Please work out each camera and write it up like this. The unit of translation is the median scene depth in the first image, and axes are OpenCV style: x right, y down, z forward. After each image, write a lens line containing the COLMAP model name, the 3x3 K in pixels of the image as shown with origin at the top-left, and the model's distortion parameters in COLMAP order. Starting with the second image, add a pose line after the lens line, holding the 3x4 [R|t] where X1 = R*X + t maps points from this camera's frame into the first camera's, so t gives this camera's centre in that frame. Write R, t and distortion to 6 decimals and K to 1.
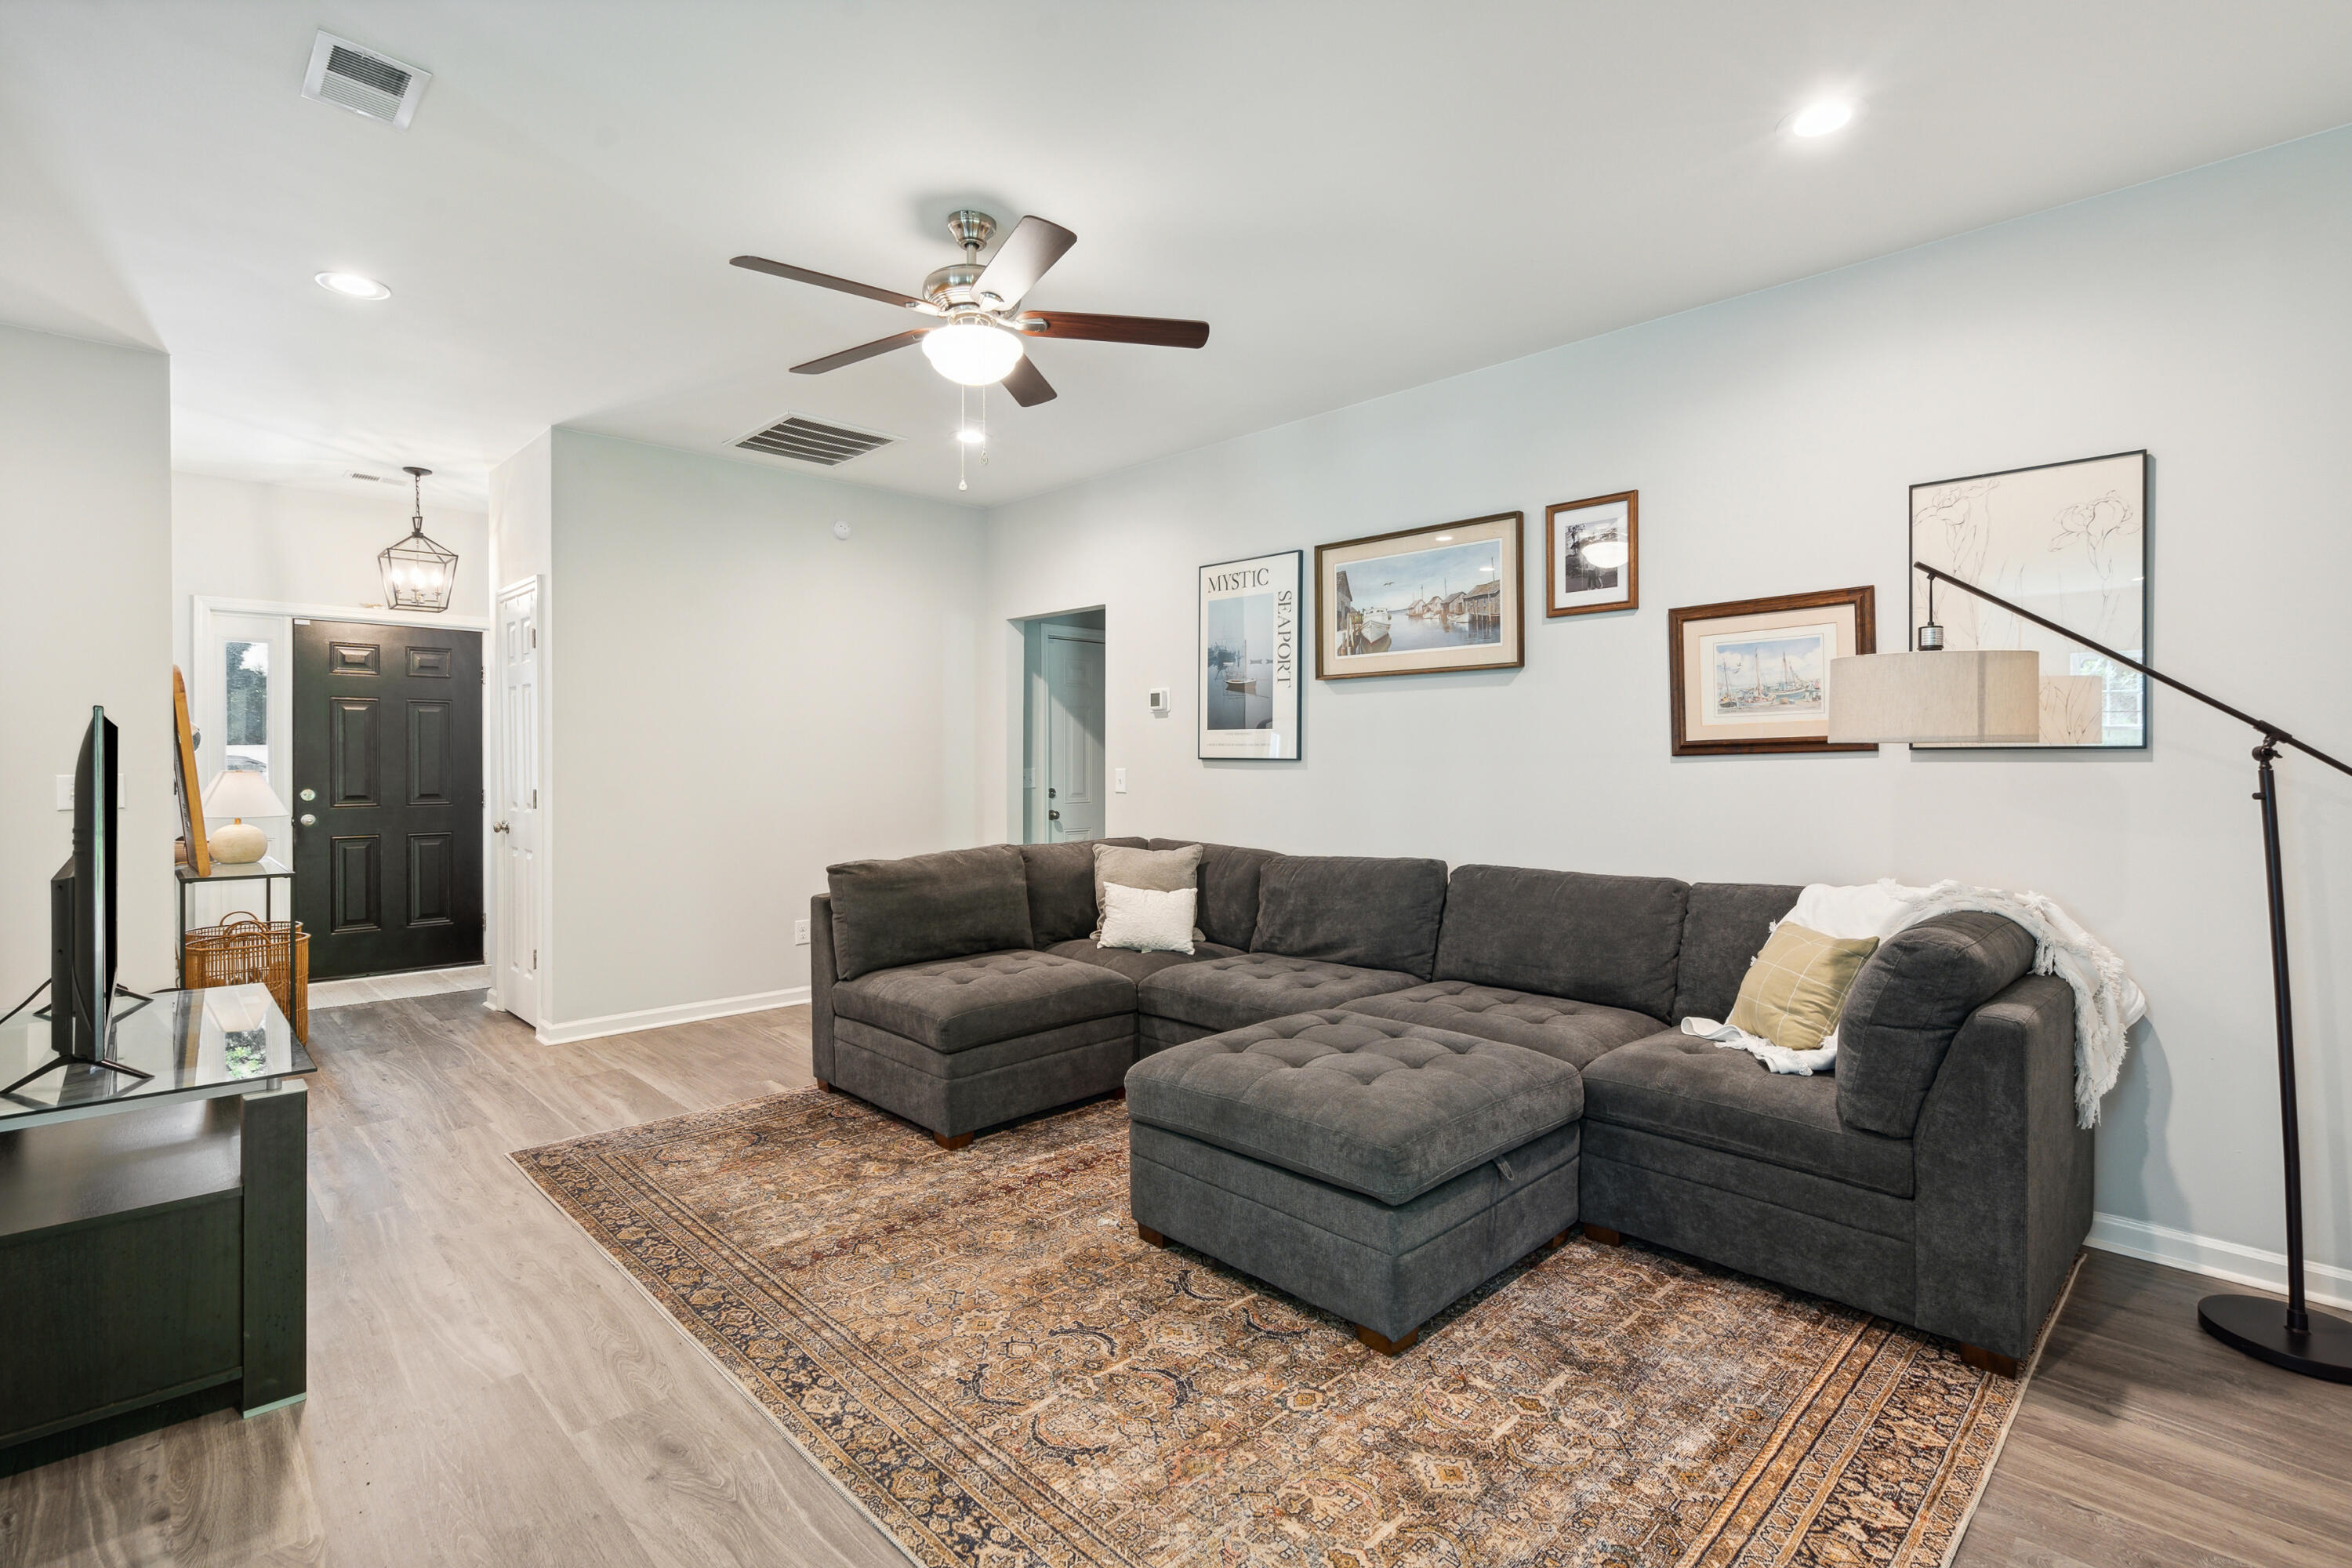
lens RADIAL K [[1085.0, 0, 1162.9], [0, 1085.0, 768.1], [0, 0, 1]] dist [0.010638, 0.000385]
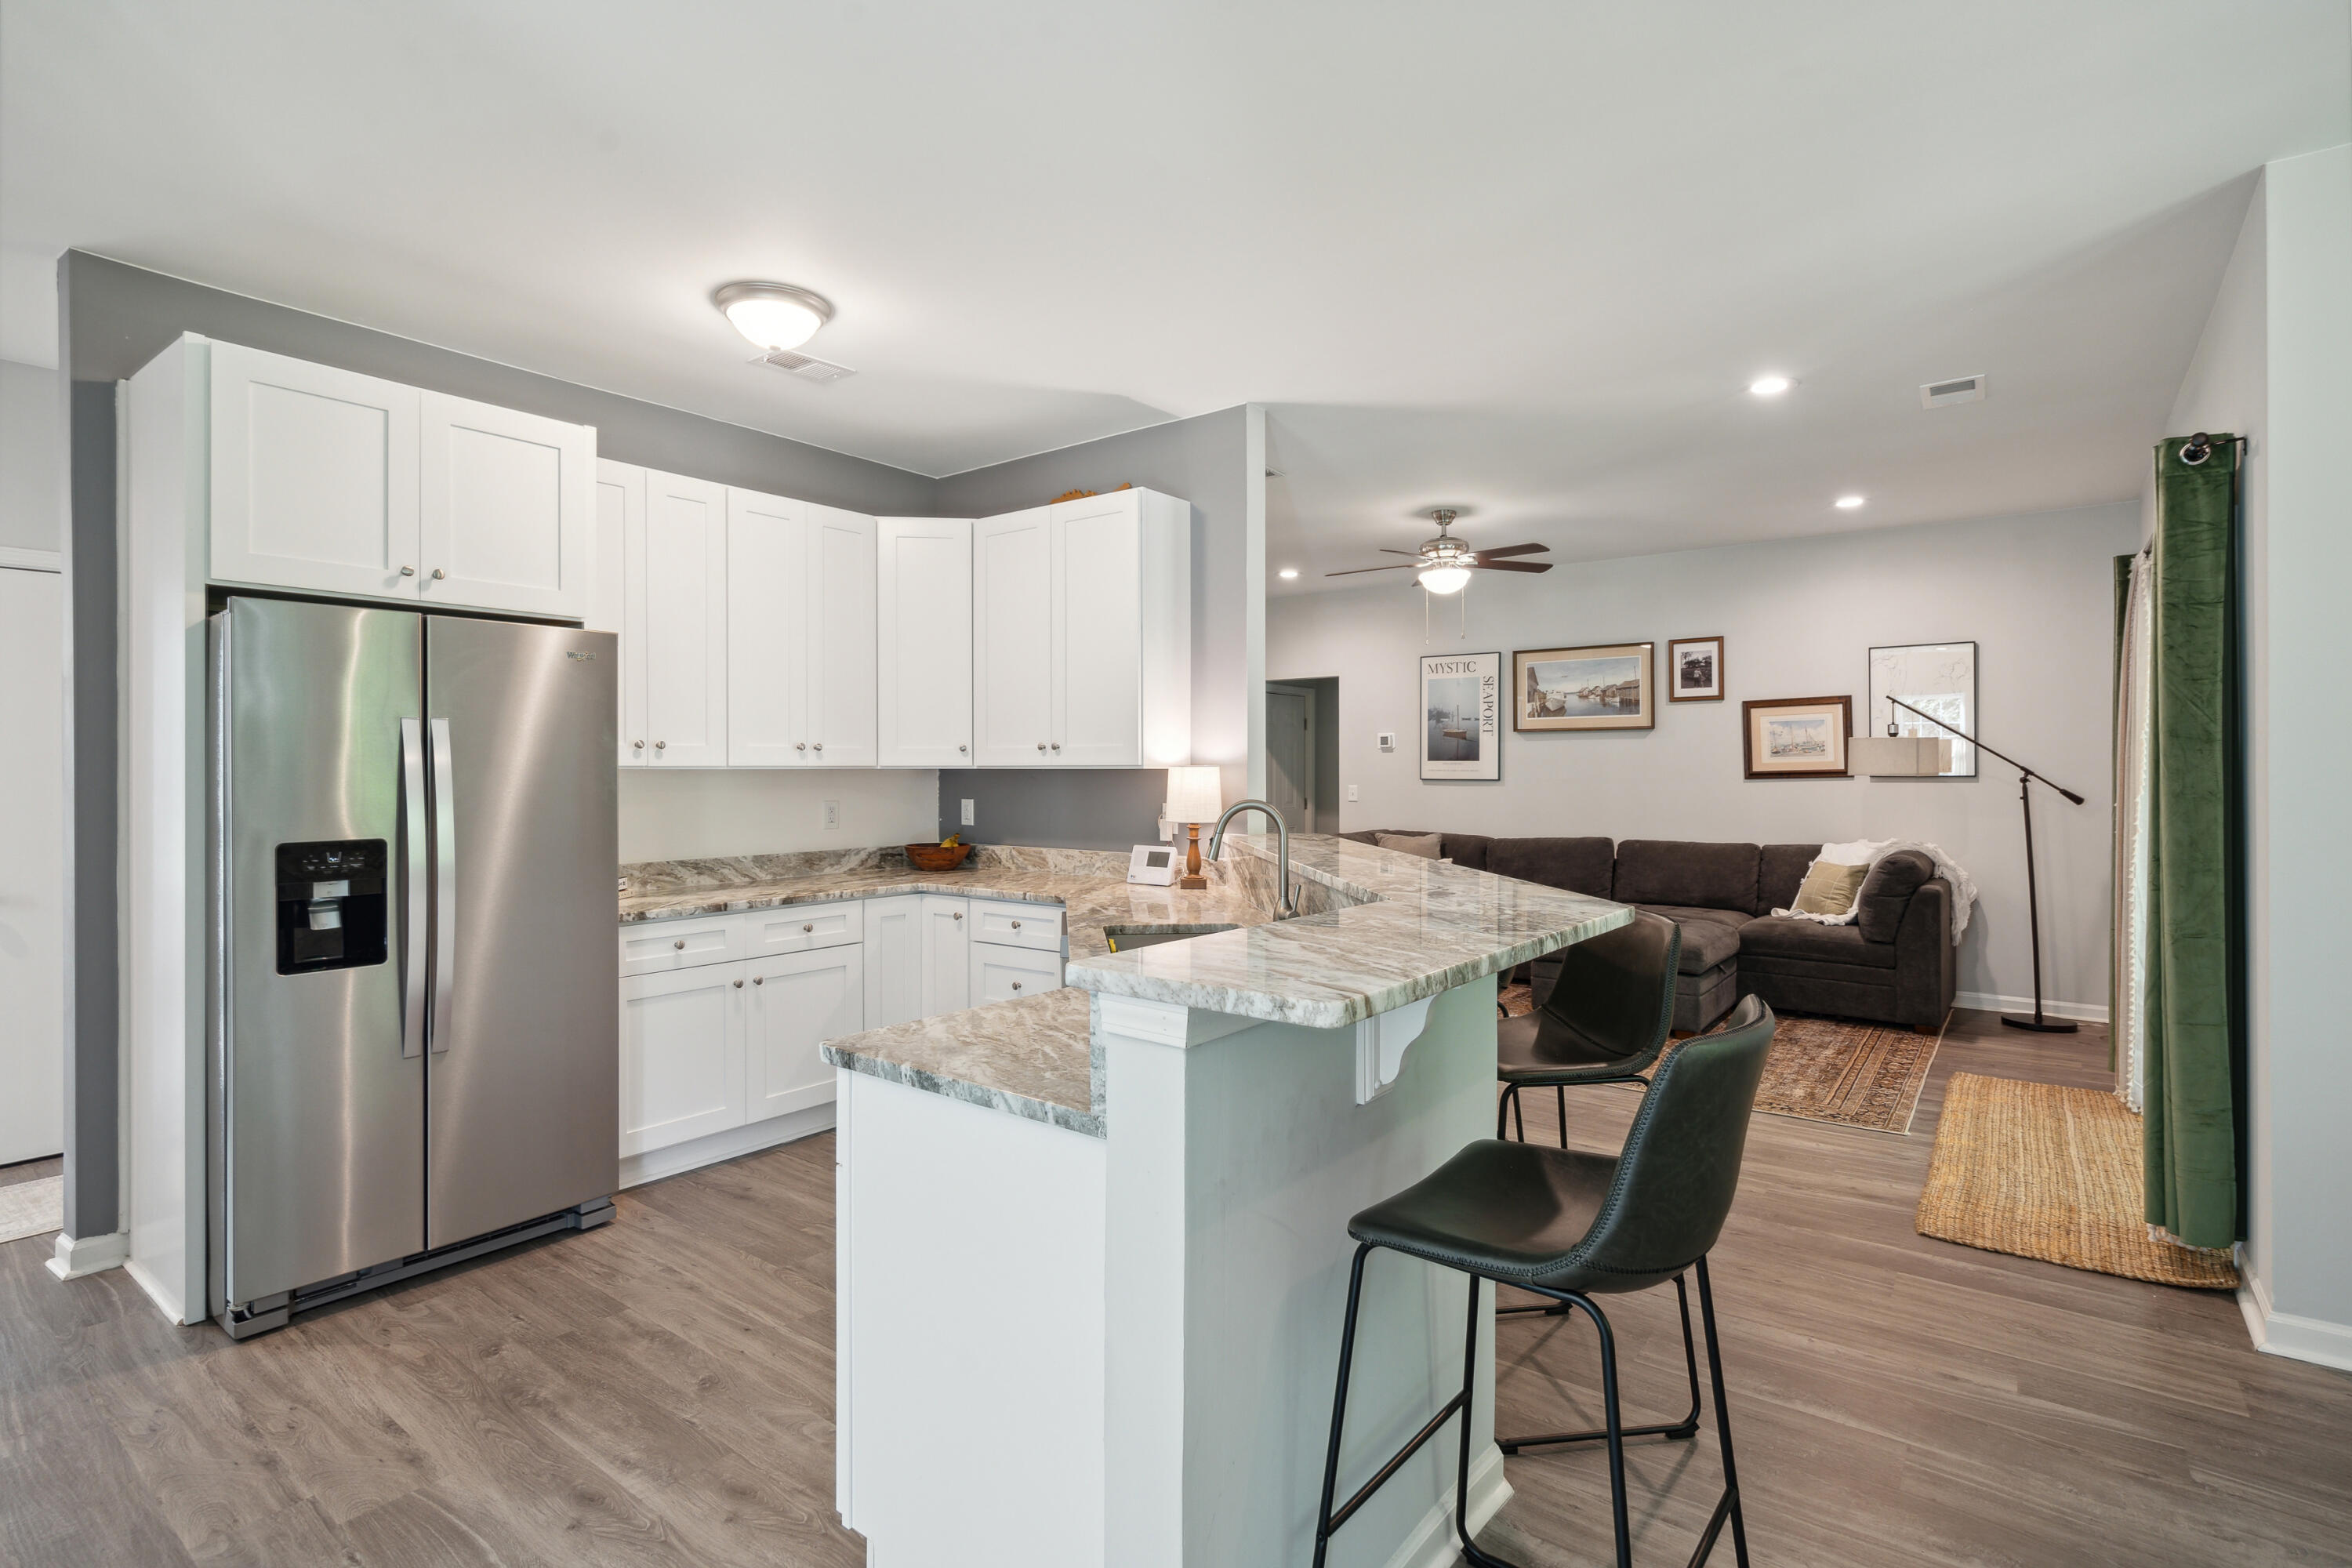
lens RADIAL K [[1145.4, 0, 1183.4], [0, 1145.4, 773.8], [0, 0, 1]] dist [0.049575, 0.000001]
pose [[0.985681, -0.004102, 0.168572, -0.878413], [0.004656, 0.999985, -0.002894, -0.020135], [-0.168558, 0.003638, 0.985685, -0.864454]]
